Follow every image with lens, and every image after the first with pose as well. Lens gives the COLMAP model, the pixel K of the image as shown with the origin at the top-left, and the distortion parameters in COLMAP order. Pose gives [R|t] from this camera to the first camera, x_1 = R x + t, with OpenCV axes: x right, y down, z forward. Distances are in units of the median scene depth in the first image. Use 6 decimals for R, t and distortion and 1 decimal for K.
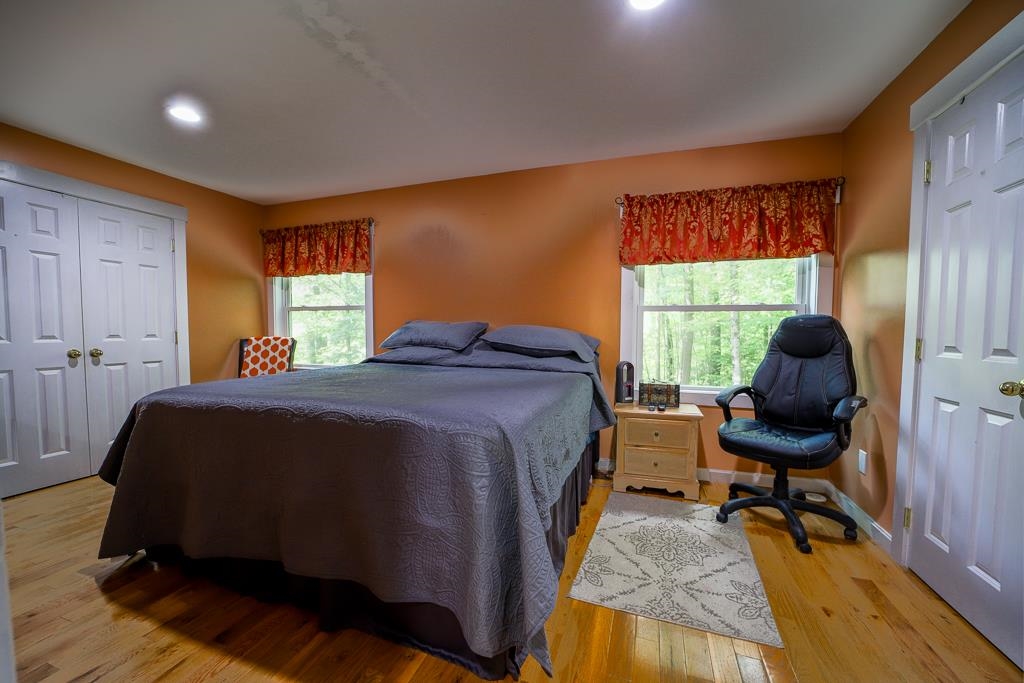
lens RADIAL K [[398.4, 0, 518.5], [0, 398.4, 350.3], [0, 0, 1]] dist [-0.036993, 0.007809]
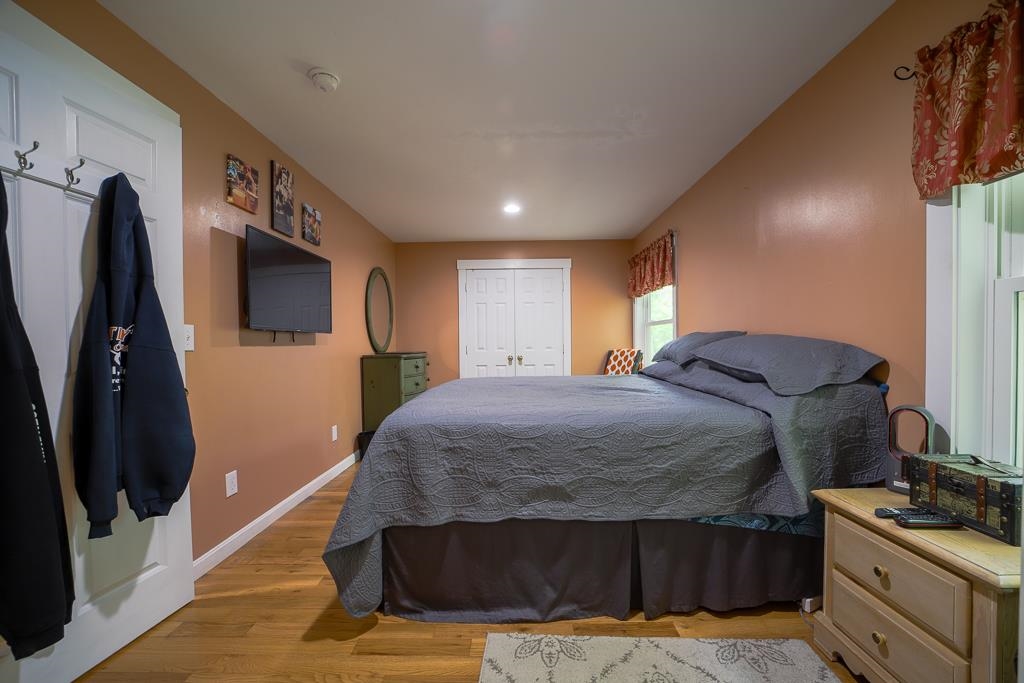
lens RADIAL K [[398.4, 0, 515.6], [0, 398.4, 349.7], [0, 0, 1]] dist [-0.036993, 0.007809]
pose [[0.313772, 0.006472, -0.949476, 0.597199], [-0.035616, 0.999353, -0.004958, -0.020381], [0.948830, 0.035372, 0.313800, 0.442810]]
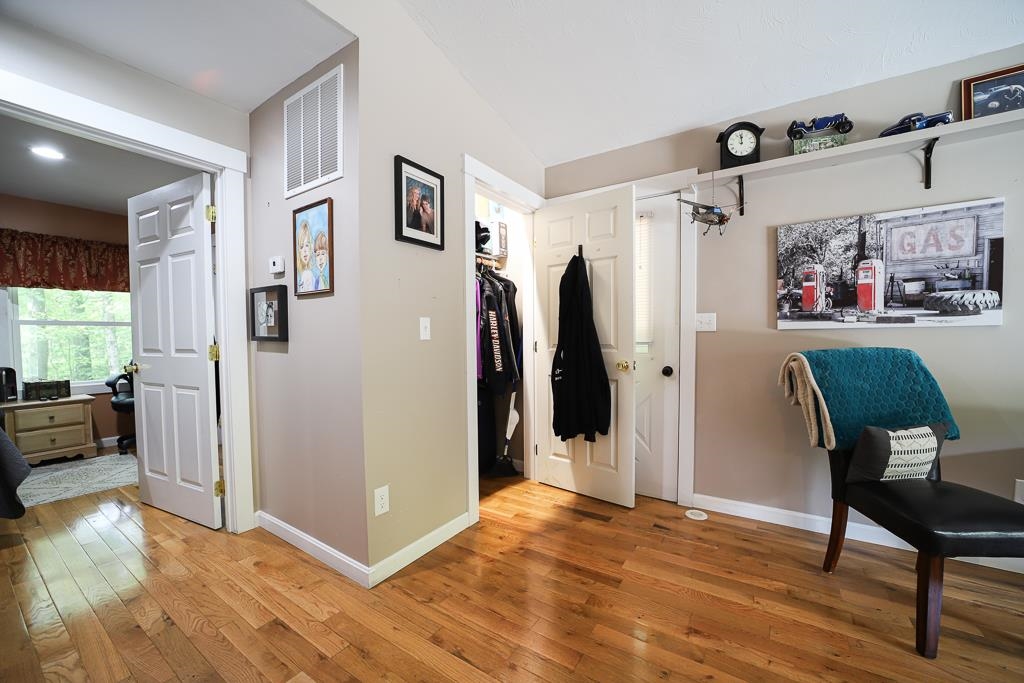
lens RADIAL K [[398.4, 0, 515.8], [0, 398.4, 350.9], [0, 0, 1]] dist [-0.036993, 0.007809]
pose [[0.254064, -0.044113, 0.966181, -0.474655], [0.059551, 0.997777, 0.029896, 0.039205], [-0.965352, 0.049942, 0.256126, -0.824788]]
